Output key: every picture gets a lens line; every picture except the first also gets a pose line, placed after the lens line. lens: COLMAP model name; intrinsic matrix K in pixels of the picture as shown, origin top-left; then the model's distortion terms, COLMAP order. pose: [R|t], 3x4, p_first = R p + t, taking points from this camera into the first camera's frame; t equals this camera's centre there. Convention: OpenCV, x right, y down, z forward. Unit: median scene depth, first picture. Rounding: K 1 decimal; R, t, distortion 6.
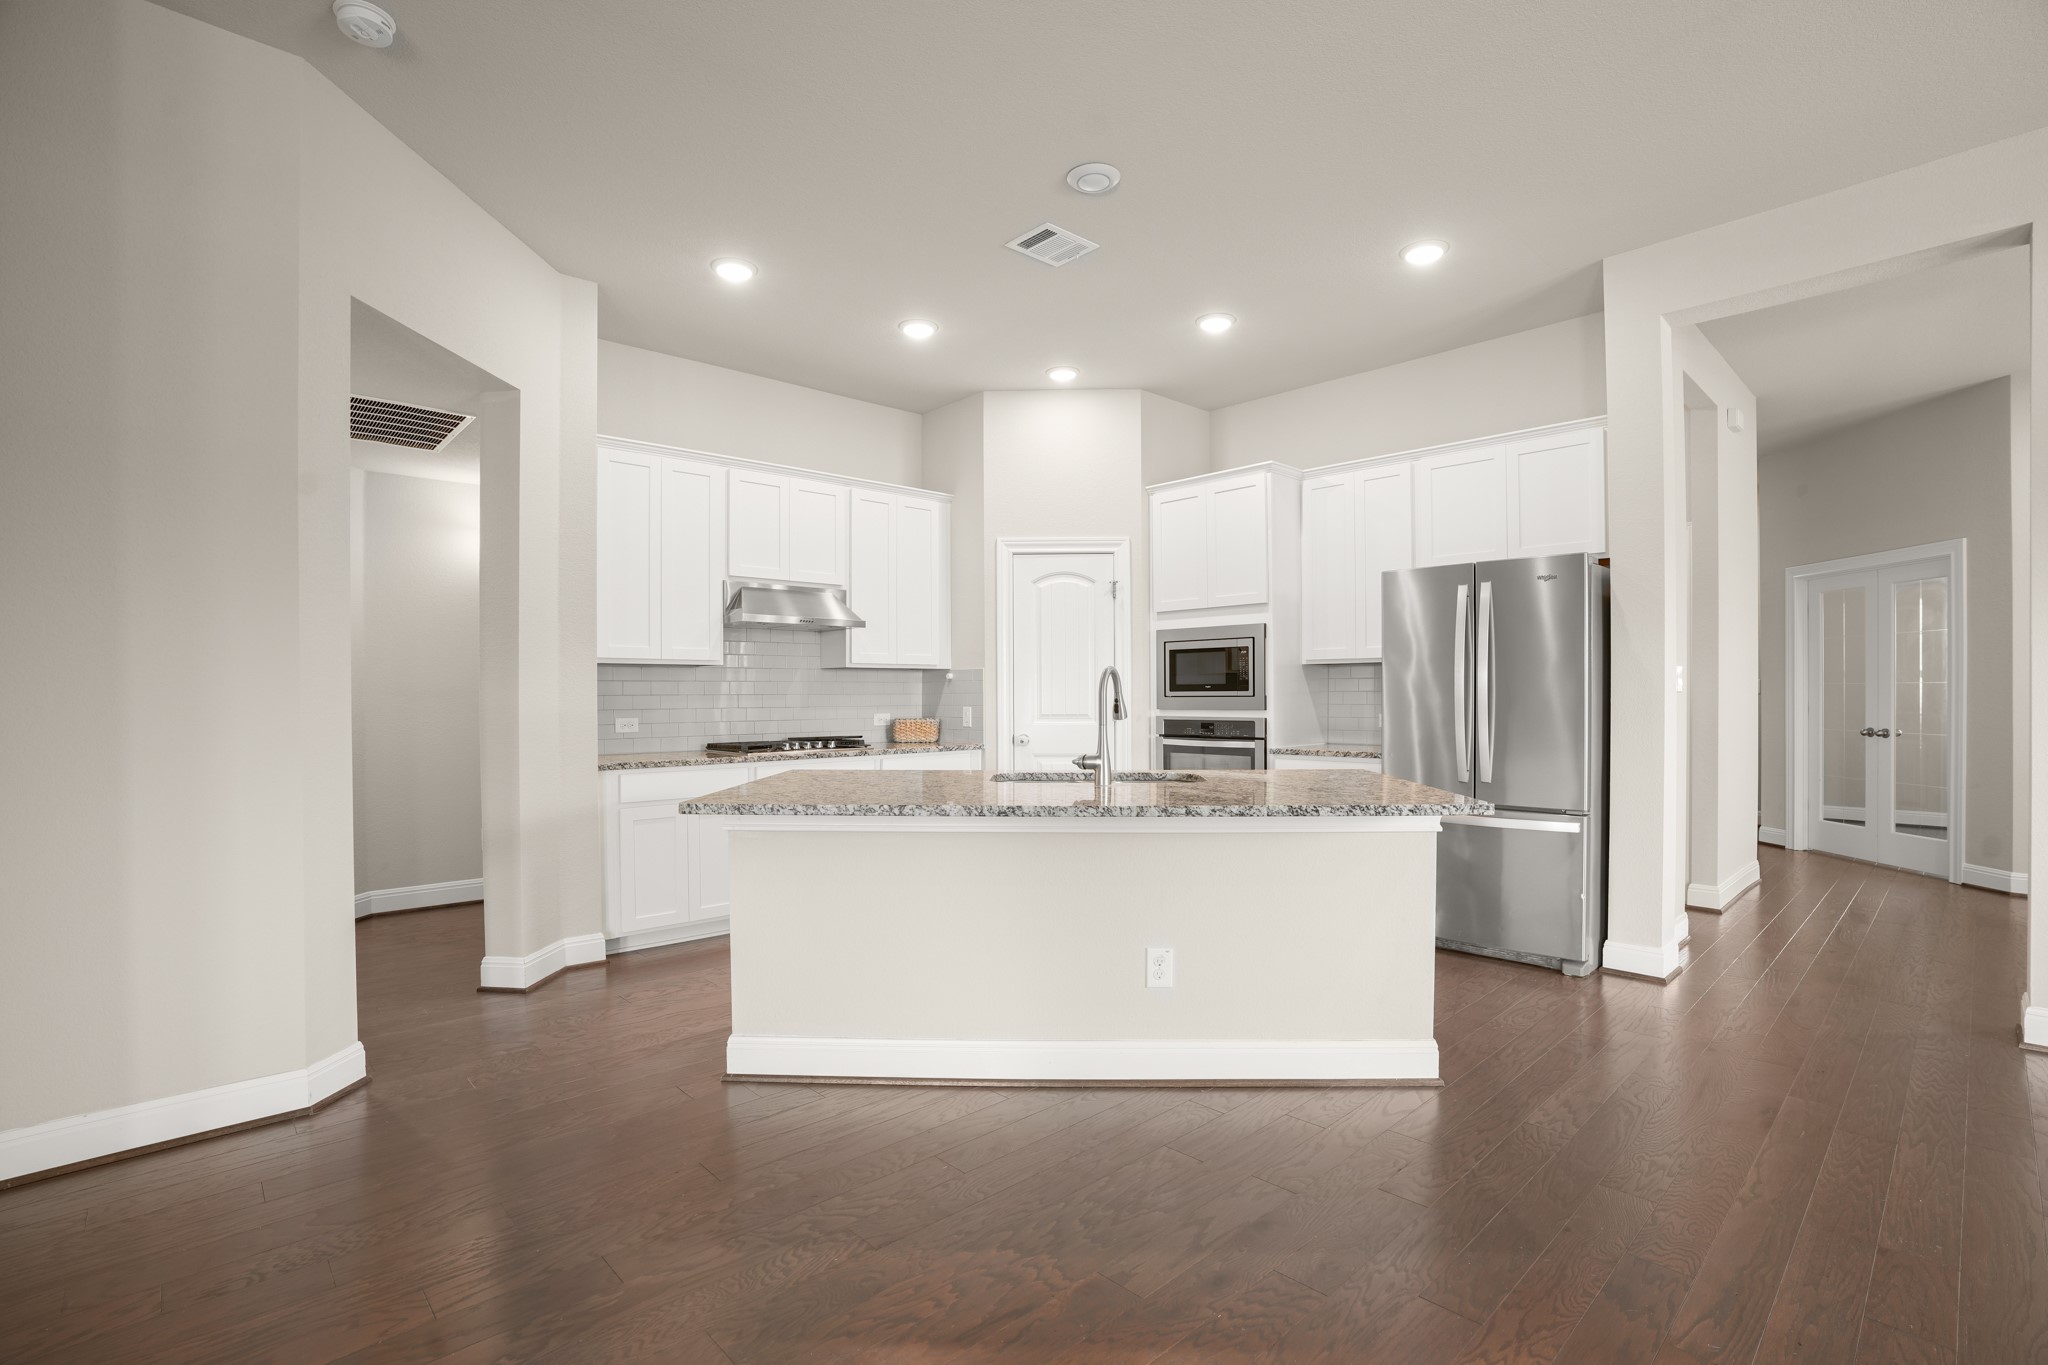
lens RADIAL K [[961.9, 0, 1020.4], [0, 961.9, 691.9], [0, 0, 1]] dist [-0.017335, 0.001511]
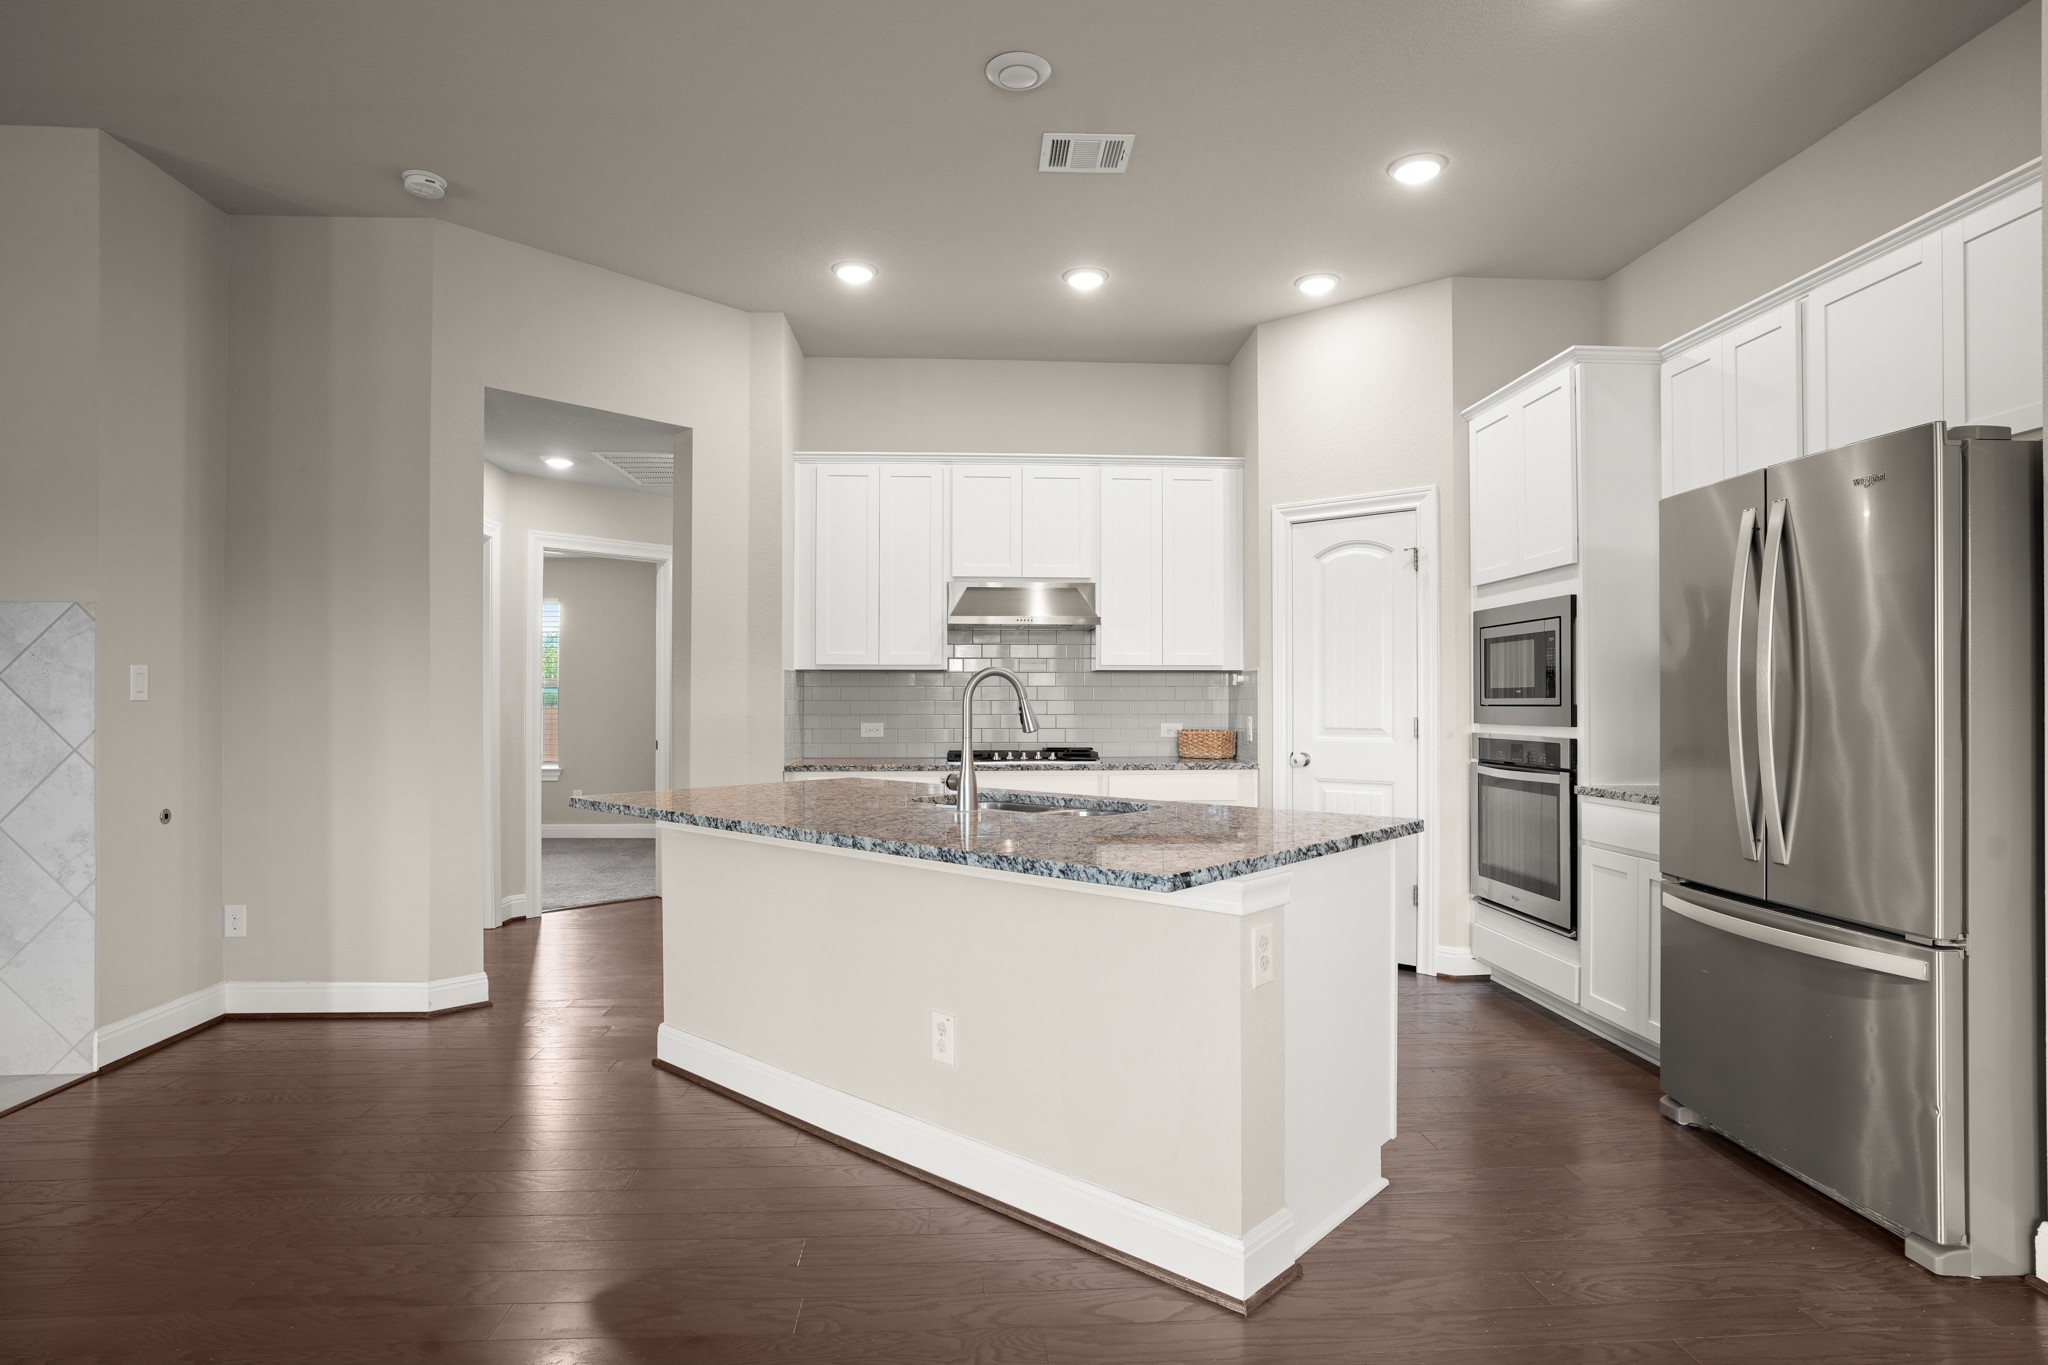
lens RADIAL K [[1105.7, 0, 1033.3], [0, 1105.7, 691.3], [0, 0, 1]] dist [-0.018721, 0.004442]
pose [[0.770084, -0.001692, -0.637940, 0.450177], [-0.002721, 0.999979, -0.005936, 0.000184], [0.637936, 0.006306, 0.770063, 0.187426]]
